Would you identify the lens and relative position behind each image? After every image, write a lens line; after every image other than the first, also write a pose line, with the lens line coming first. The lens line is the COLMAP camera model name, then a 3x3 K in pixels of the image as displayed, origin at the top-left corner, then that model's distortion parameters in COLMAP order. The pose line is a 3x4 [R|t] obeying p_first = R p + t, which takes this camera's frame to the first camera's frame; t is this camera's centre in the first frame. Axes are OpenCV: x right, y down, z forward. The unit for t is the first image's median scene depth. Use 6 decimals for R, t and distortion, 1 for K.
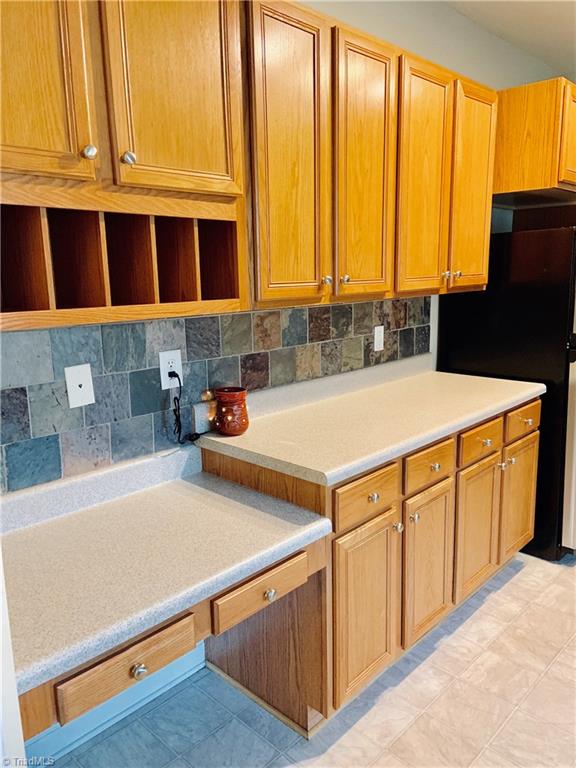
lens RADIAL K [[578.6, 0, 291.4], [0, 578.6, 380.3], [0, 0, 1]] dist [0.121807, -0.150707]
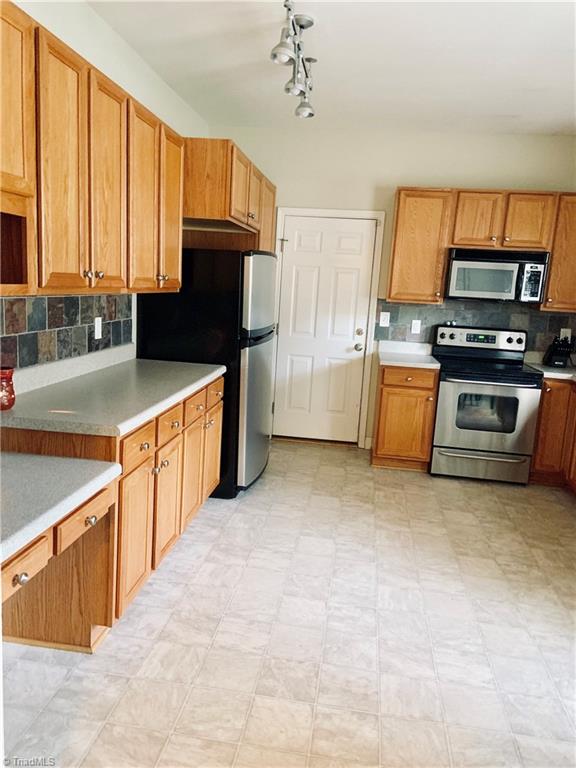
lens RADIAL K [[578.6, 0, 291.4], [0, 578.6, 380.3], [0, 0, 1]] dist [0.121807, -0.150707]
pose [[0.805691, -0.031654, 0.591490, -0.262697], [0.035413, 0.999359, 0.005243, 0.043643], [-0.591277, 0.016722, 0.806295, -0.173676]]
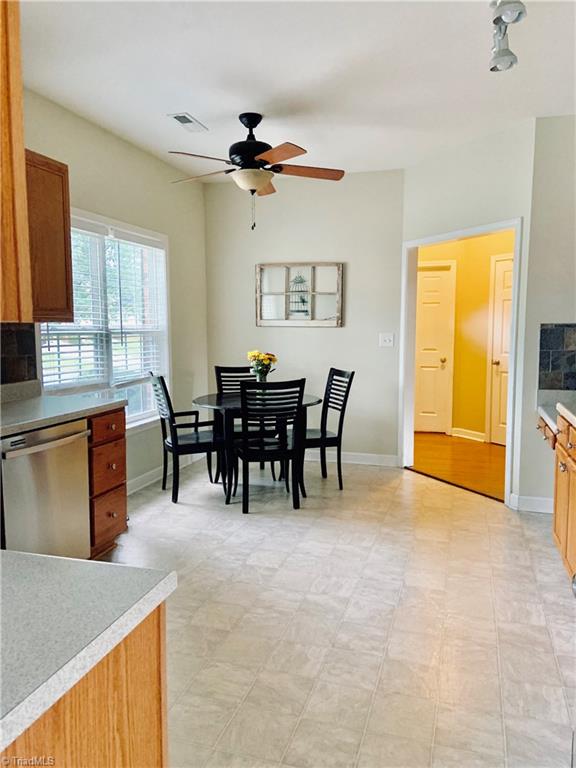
lens RADIAL K [[578.6, 0, 291.4], [0, 578.6, 380.3], [0, 0, 1]] dist [0.121807, -0.150707]
pose [[-0.892648, 0.058457, -0.446949, 1.066071], [-0.073035, 0.959696, 0.271386, -0.239478], [0.444799, 0.274895, -0.852400, 1.394426]]
